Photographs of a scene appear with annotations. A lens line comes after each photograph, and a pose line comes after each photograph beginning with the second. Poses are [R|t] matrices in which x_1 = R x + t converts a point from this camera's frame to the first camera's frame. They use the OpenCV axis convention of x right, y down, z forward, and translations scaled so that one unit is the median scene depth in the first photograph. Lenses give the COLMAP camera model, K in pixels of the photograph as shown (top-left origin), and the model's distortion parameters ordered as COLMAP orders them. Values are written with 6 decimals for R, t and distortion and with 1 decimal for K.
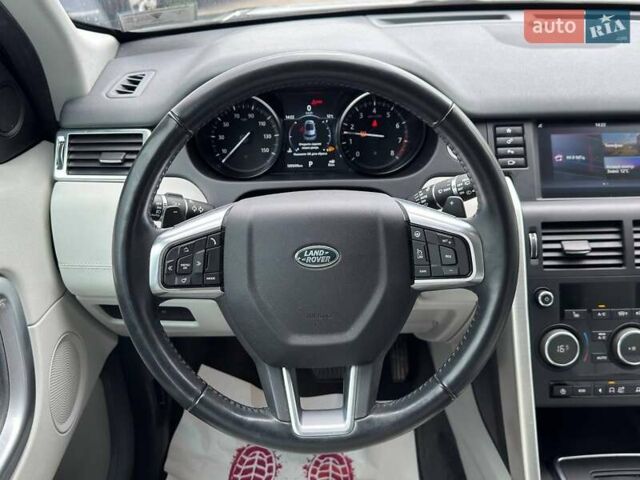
lens RADIAL K [[600.6, 0, 311.2], [0, 600.6, 250.0], [0, 0, 1]] dist [0.163534, -0.389940]
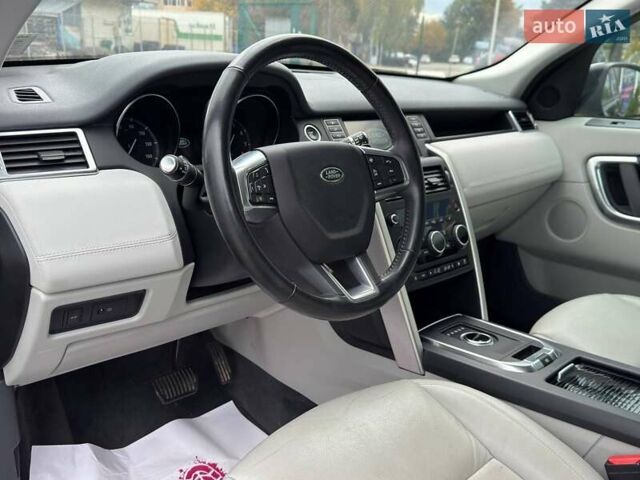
lens RADIAL K [[599.3, 0, 320.0], [0, 599.3, 240.0], [0, 0, 1]] dist [0.161831, -0.295293]
pose [[0.733828, -0.145744, 0.663518, -0.746329], [0.279666, 0.954923, -0.099549, 0.222736], [-0.619099, 0.258615, 0.741508, 0.017290]]
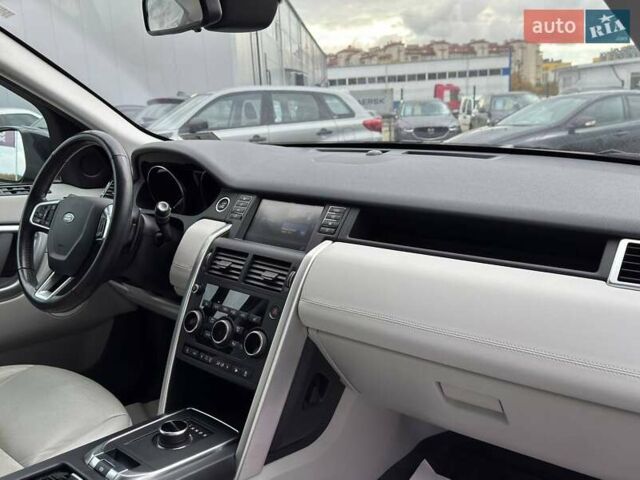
lens RADIAL K [[599.3, 0, 320.0], [0, 599.3, 240.0], [0, 0, 1]] dist [0.161831, -0.295293]
pose [[0.729142, 0.145716, -0.668670, 1.655040], [-0.336058, 0.927390, -0.164354, 0.109867], [0.596169, 0.344549, 0.725168, -0.008437]]
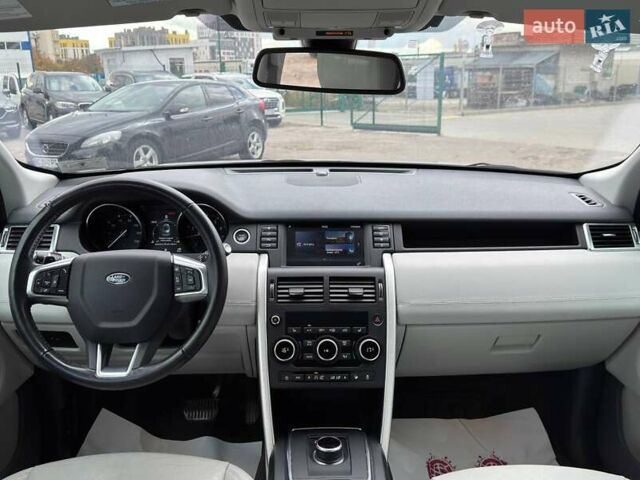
lens RADIAL K [[599.3, 0, 320.0], [0, 599.3, 240.0], [0, 0, 1]] dist [0.161831, -0.295293]
pose [[0.999863, 0.016397, -0.002398, 0.502360], [-0.016450, 0.964546, -0.263402, 0.301403], [-0.002007, 0.263405, 0.964683, -0.679438]]
